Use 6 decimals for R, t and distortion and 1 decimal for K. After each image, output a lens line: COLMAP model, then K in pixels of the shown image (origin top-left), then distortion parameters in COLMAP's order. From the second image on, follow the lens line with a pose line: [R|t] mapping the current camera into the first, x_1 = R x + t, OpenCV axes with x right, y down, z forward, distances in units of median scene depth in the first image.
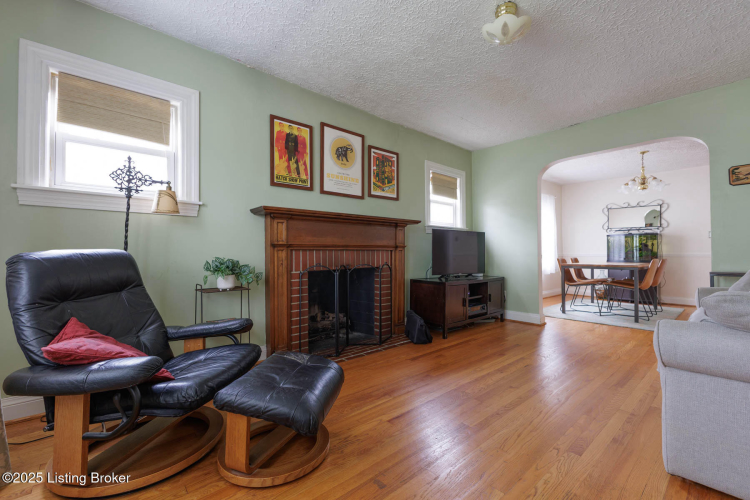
lens RADIAL K [[320.9, 0, 375.0], [0, 320.9, 250.0], [0, 0, 1]] dist [-0.002086, -0.000044]
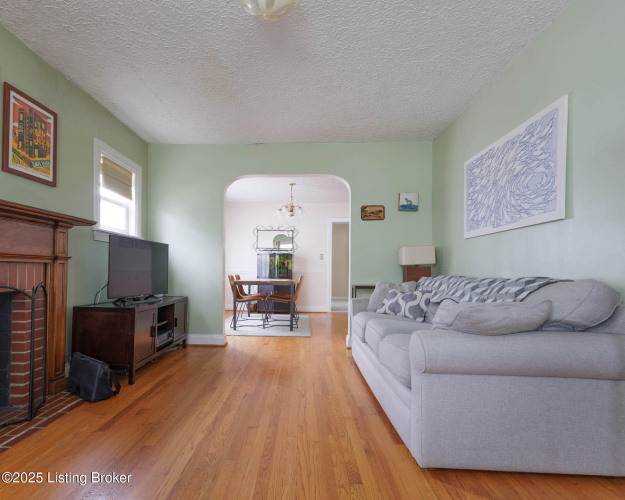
lens RADIAL K [[346.5, 0, 285.0], [0, 346.5, 266.9], [0, 0, 1]] dist [0.003535, 0.000564]
pose [[0.699315, 0.014898, 0.714659, -0.094992], [-0.016382, 0.999854, -0.004814, 0.003282], [-0.714626, -0.008341, 0.699457, 0.162331]]
